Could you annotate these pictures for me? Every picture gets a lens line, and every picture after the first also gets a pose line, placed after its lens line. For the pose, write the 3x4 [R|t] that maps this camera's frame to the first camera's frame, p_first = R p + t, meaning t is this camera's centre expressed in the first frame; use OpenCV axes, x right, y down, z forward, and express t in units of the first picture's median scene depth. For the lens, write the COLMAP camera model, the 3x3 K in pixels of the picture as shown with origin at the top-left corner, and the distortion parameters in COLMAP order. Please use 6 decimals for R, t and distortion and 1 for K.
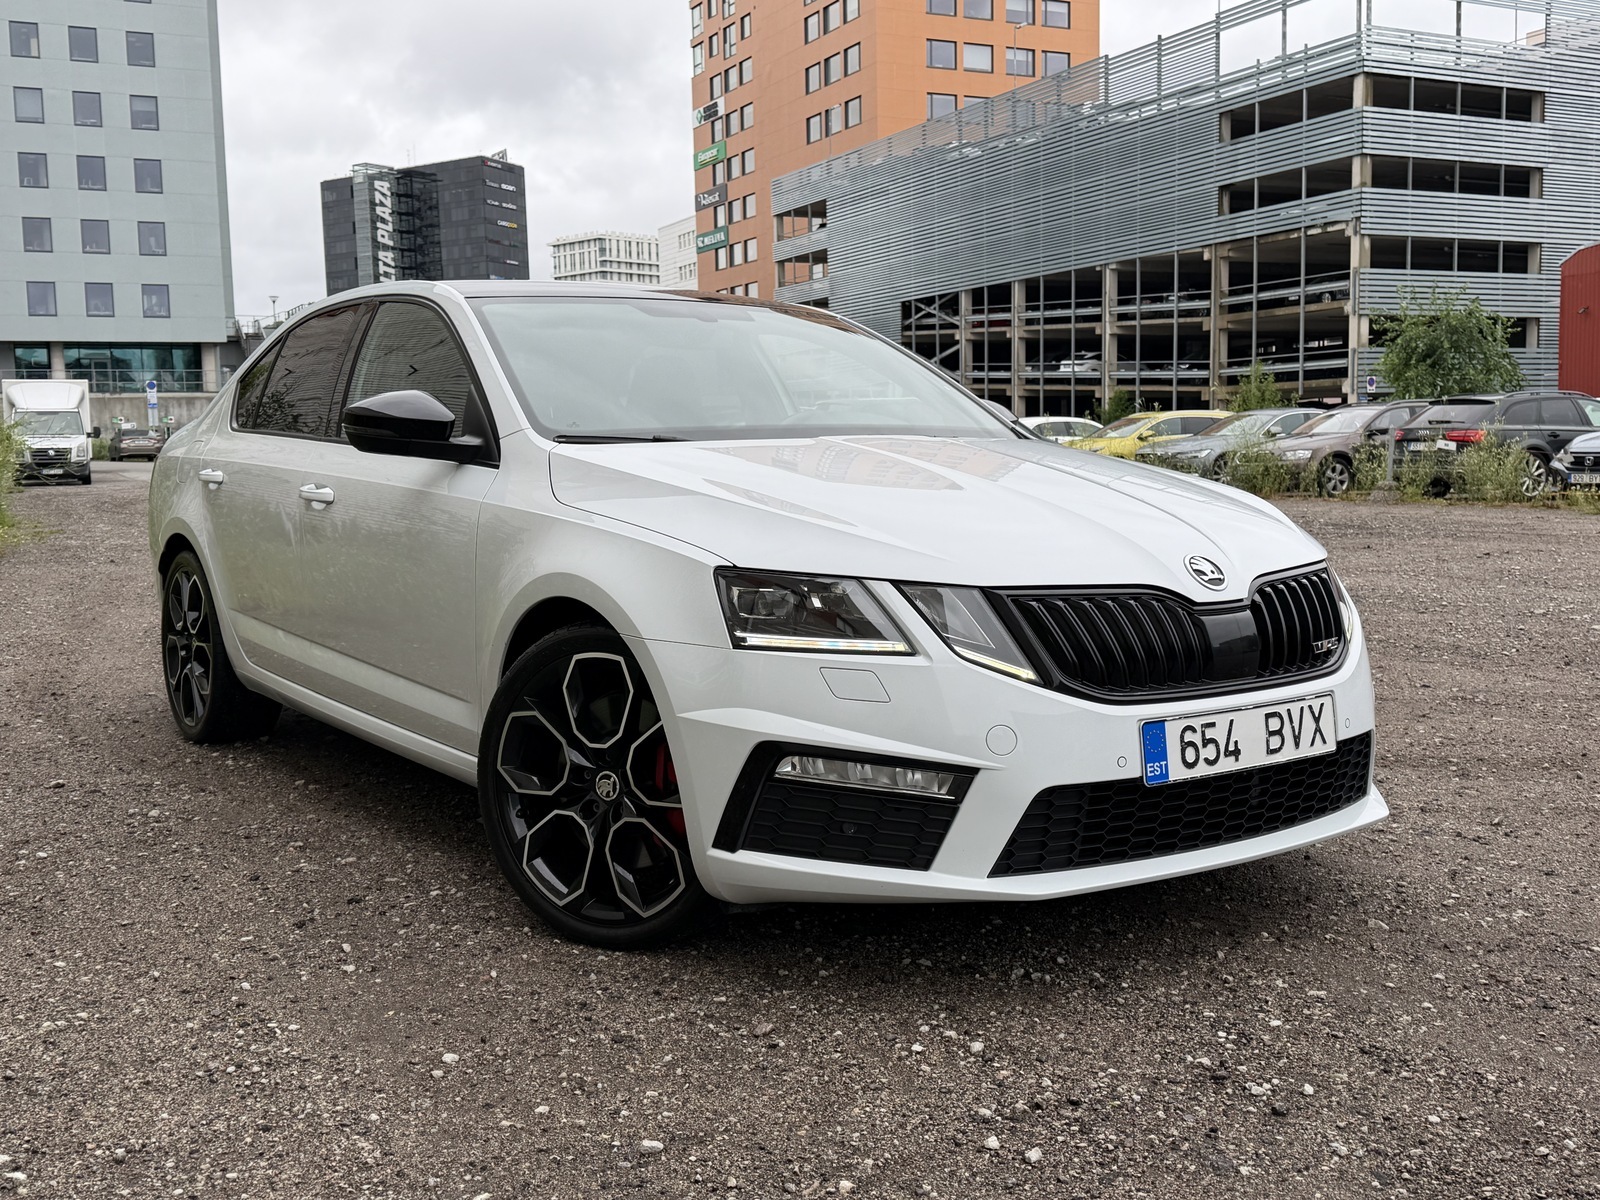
lens RADIAL K [[1620.5, 0, 800.0], [0, 1620.5, 600.0], [0, 0, 1]] dist [0.234983, -0.482509]
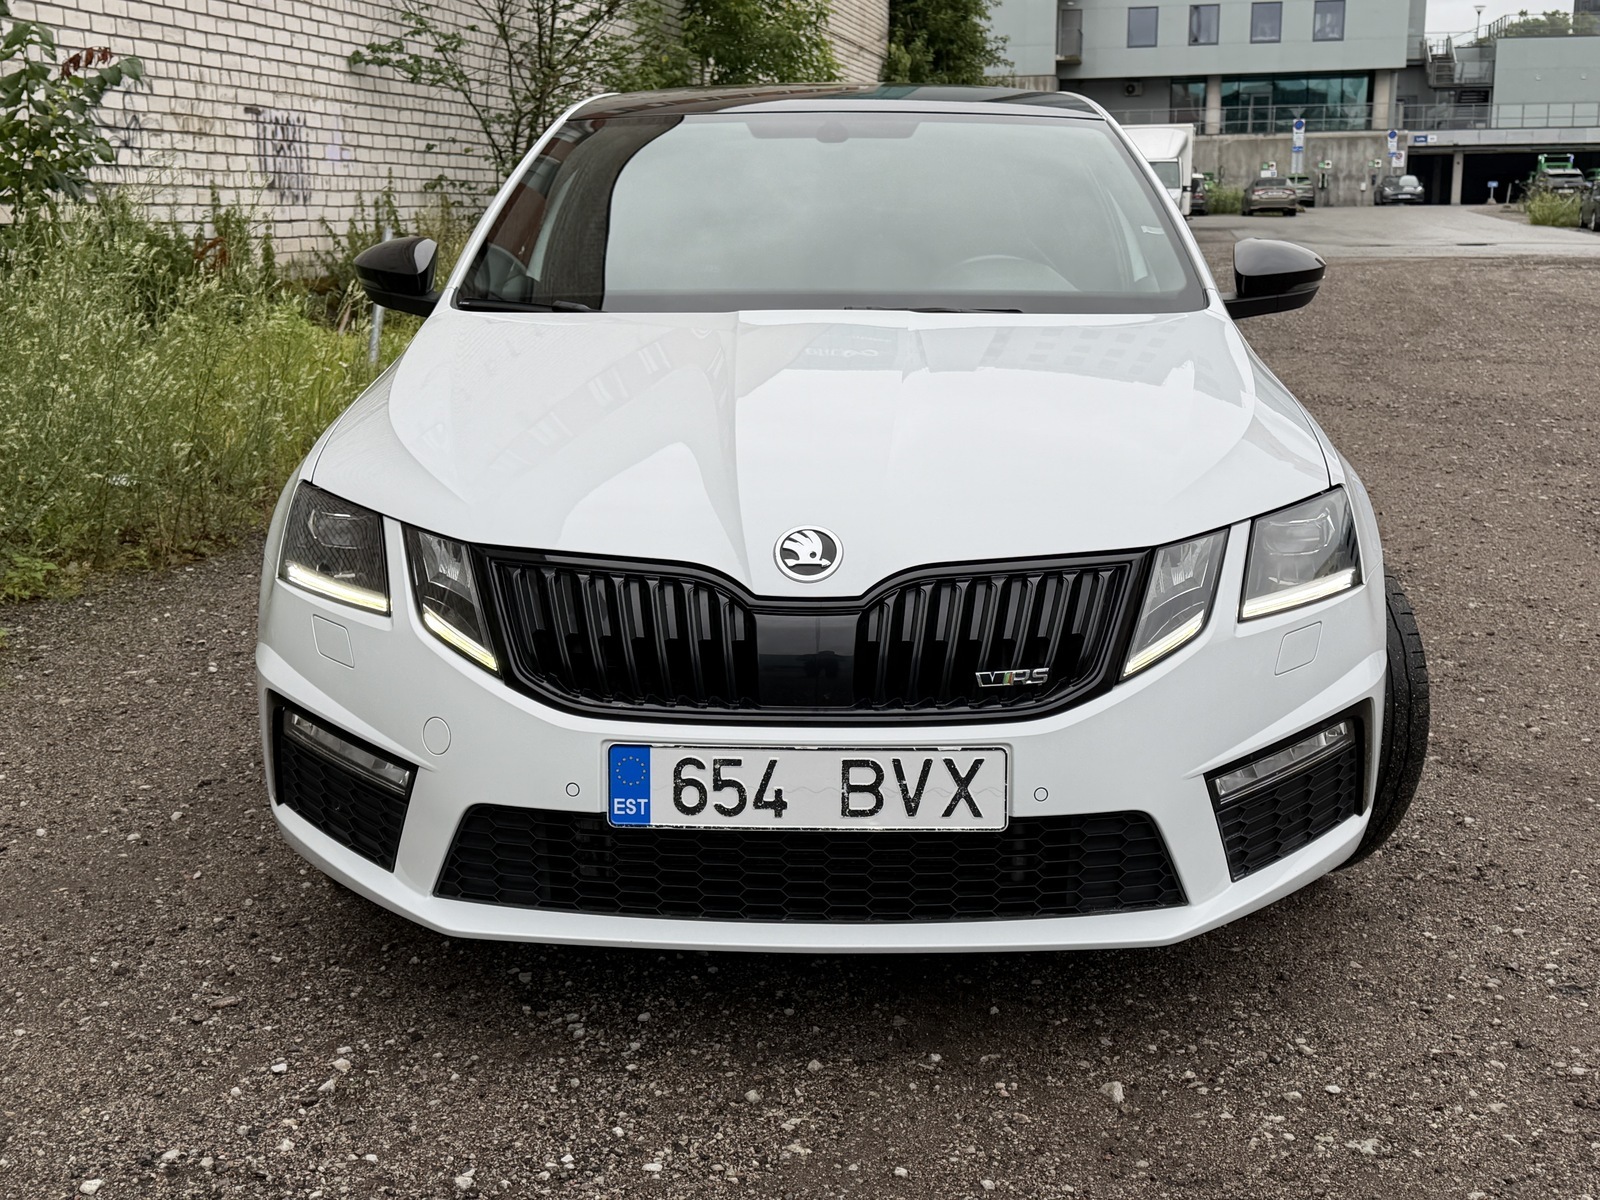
lens RADIAL K [[1930.4, 0, 801.2], [0, 1930.4, 625.0], [0, 0, 1]] dist [0.266480, -0.742924]
pose [[0.773226, 0.144857, -0.617364, 0.786794], [-0.064540, 0.986481, 0.150633, -0.115862], [0.630838, -0.076629, 0.772122, 0.345327]]
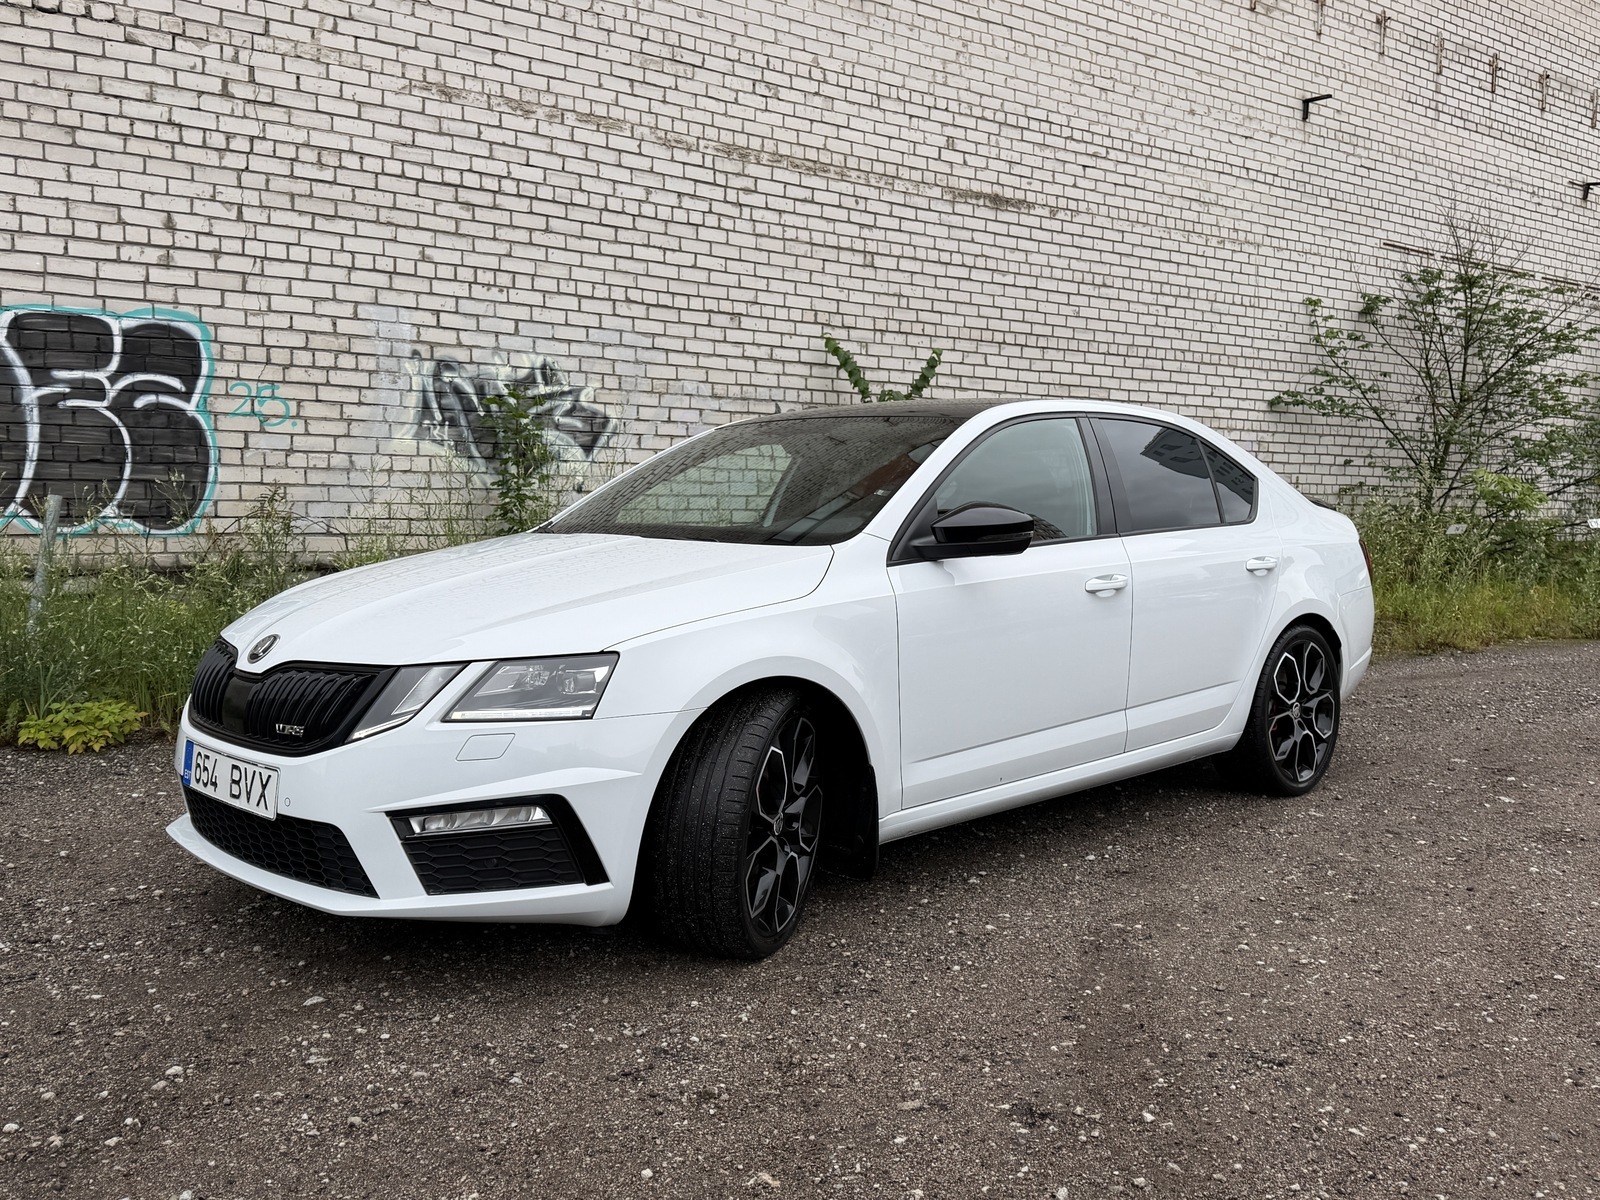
lens RADIAL K [[1376.8, 0, 729.0], [0, 1376.8, 601.5], [0, 0, 1]] dist [-0.005716, -0.019867]
pose [[0.106861, 0.084450, -0.990681, 1.359517], [-0.099852, 0.992261, 0.073814, -0.169837], [0.989247, 0.091033, 0.114466, 1.253606]]
